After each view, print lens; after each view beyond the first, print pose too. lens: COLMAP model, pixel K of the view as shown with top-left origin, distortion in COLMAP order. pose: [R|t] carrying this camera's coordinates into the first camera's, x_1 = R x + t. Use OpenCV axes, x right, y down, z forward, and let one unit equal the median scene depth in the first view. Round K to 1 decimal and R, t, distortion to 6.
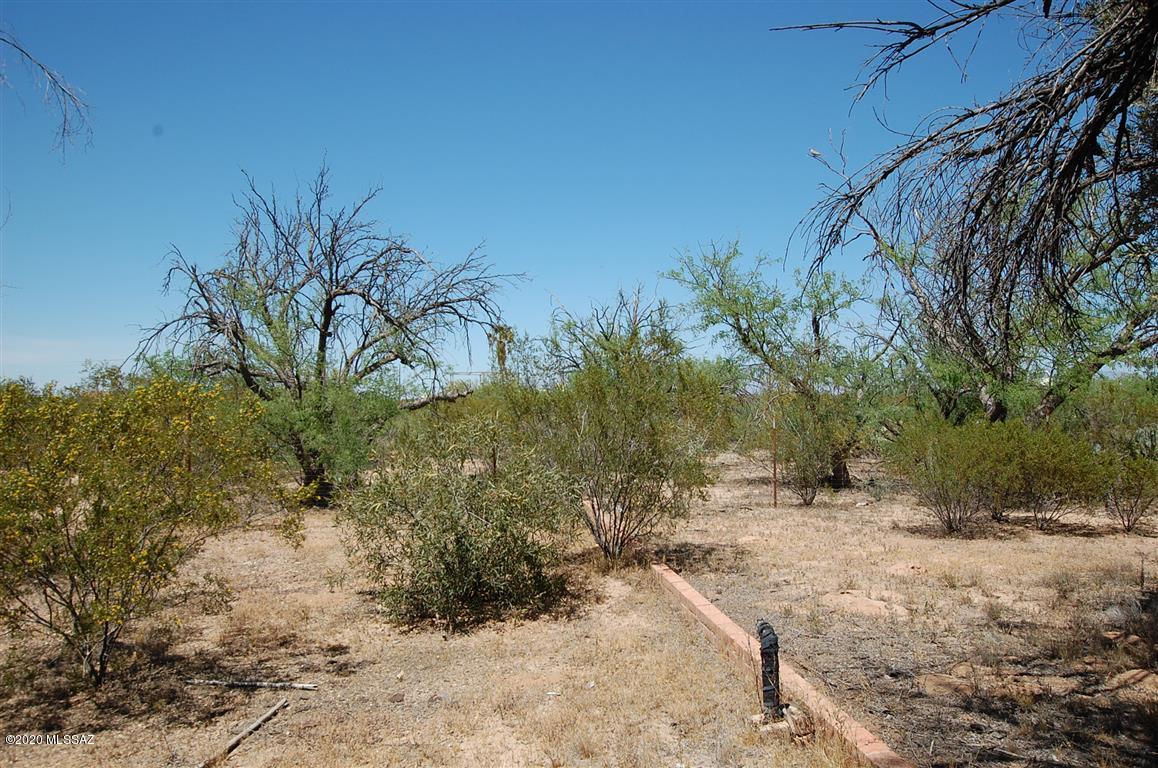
lens RADIAL K [[893.1, 0, 578.2], [0, 893.1, 386.4], [0, 0, 1]] dist [0.000253, 0.000299]
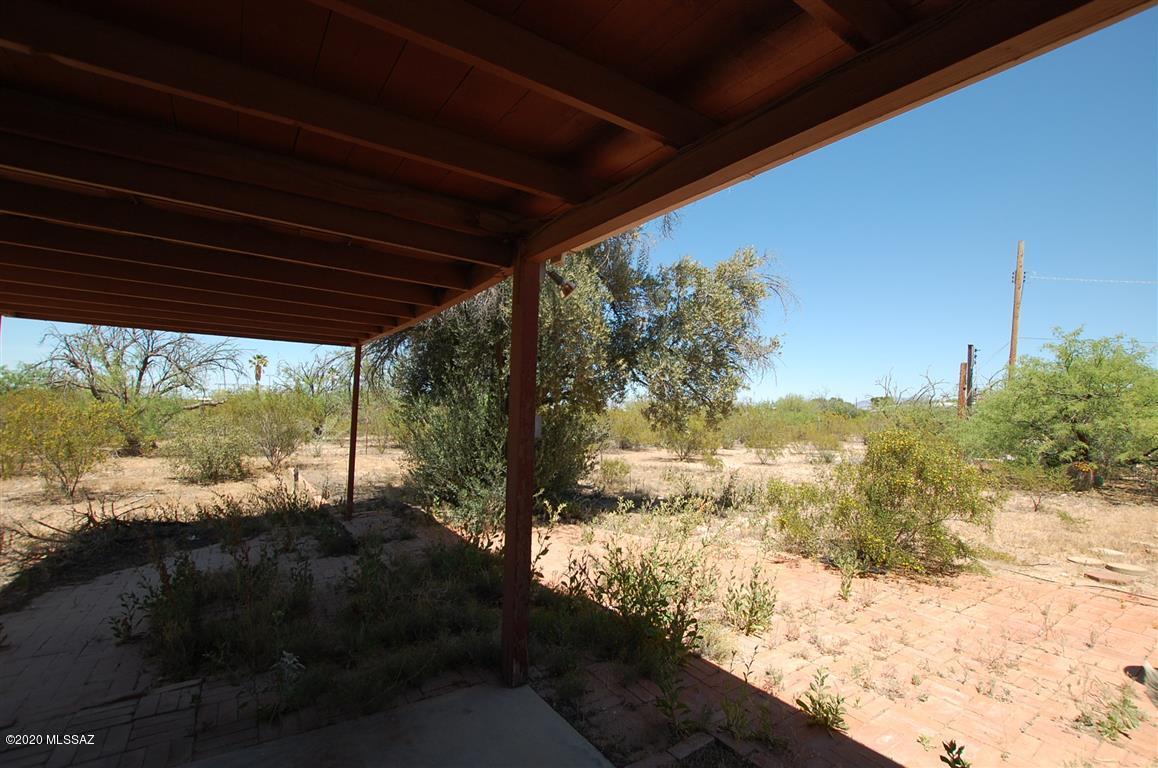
lens RADIAL K [[510.4, 0, 582.2], [0, 510.4, 385.5], [0, 0, 1]] dist [-0.031307, 0.003893]
pose [[0.884773, 0.051606, 0.463155, 0.079972], [-0.038206, 0.998537, -0.038274, -0.021996], [-0.464453, 0.016168, 0.885450, -0.469938]]
